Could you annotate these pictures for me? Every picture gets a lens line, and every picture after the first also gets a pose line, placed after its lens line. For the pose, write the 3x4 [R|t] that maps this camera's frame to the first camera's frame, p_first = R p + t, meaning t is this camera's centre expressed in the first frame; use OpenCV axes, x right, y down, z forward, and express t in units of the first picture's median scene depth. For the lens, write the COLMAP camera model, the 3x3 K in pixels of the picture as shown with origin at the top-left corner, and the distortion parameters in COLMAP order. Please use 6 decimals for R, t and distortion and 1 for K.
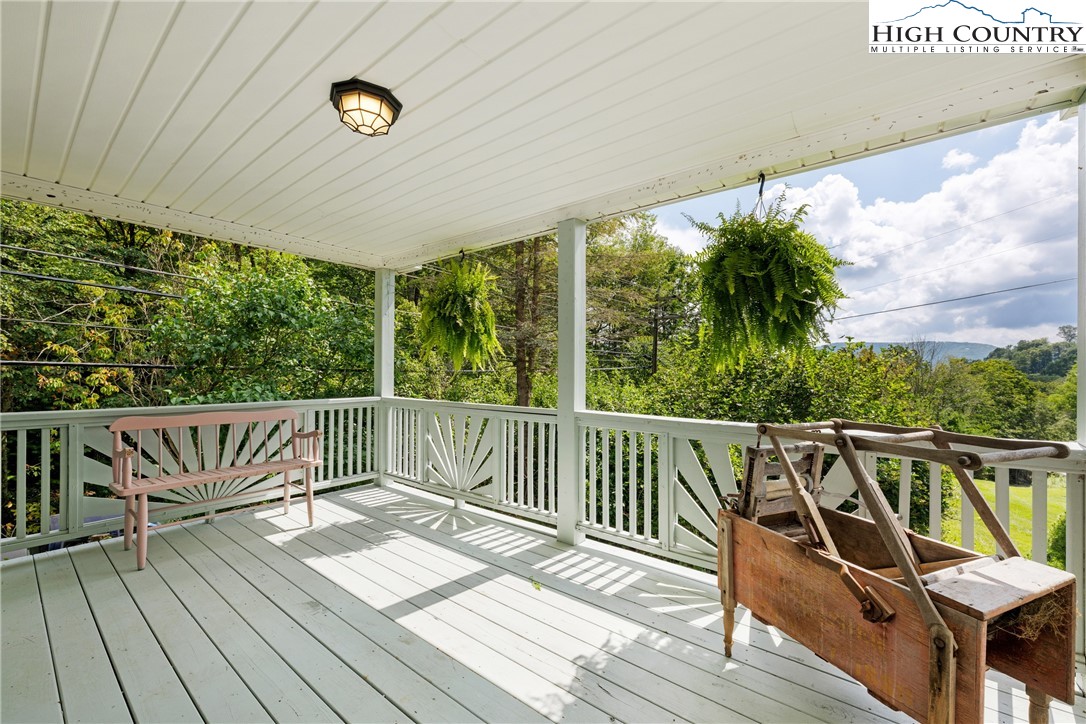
lens RADIAL K [[445.4, 0, 564.5], [0, 445.4, 368.2], [0, 0, 1]] dist [-0.001112, -0.000067]
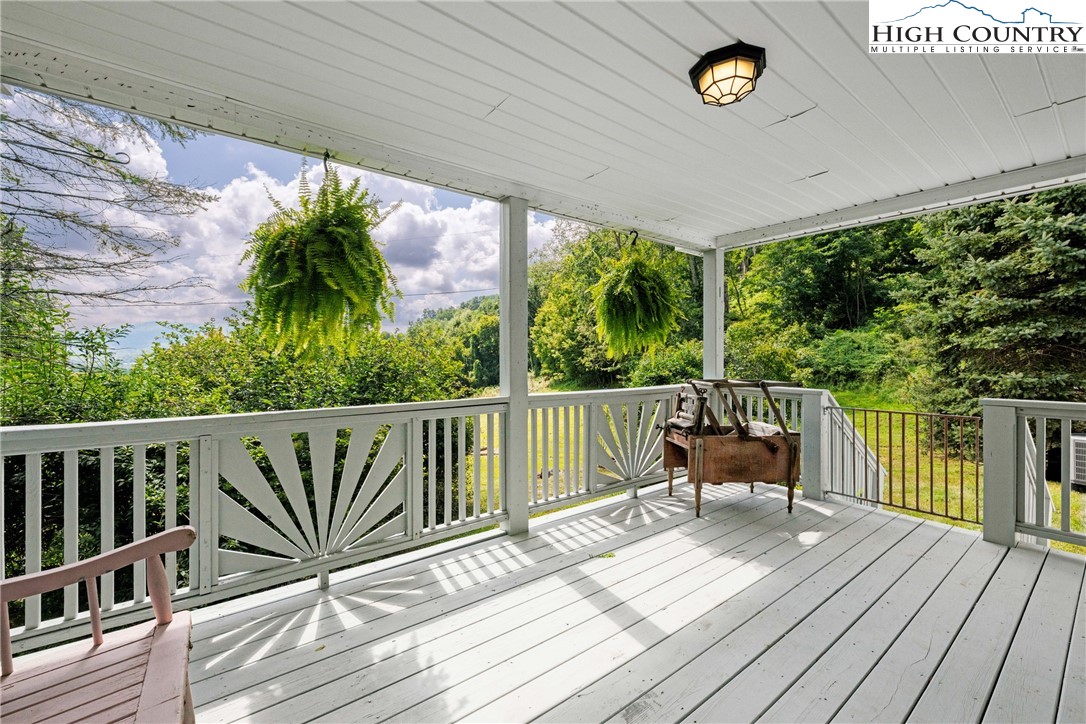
lens RADIAL K [[435.0, 0, 541.2], [0, 435.0, 352.8], [0, 0, 1]] dist [0.001226, 0.000045]
pose [[0.266079, 0.001005, 0.963951, -0.904050], [-0.003967, 0.999992, 0.000053, 0.000778], [-0.963943, -0.003838, 0.266081, 0.710290]]
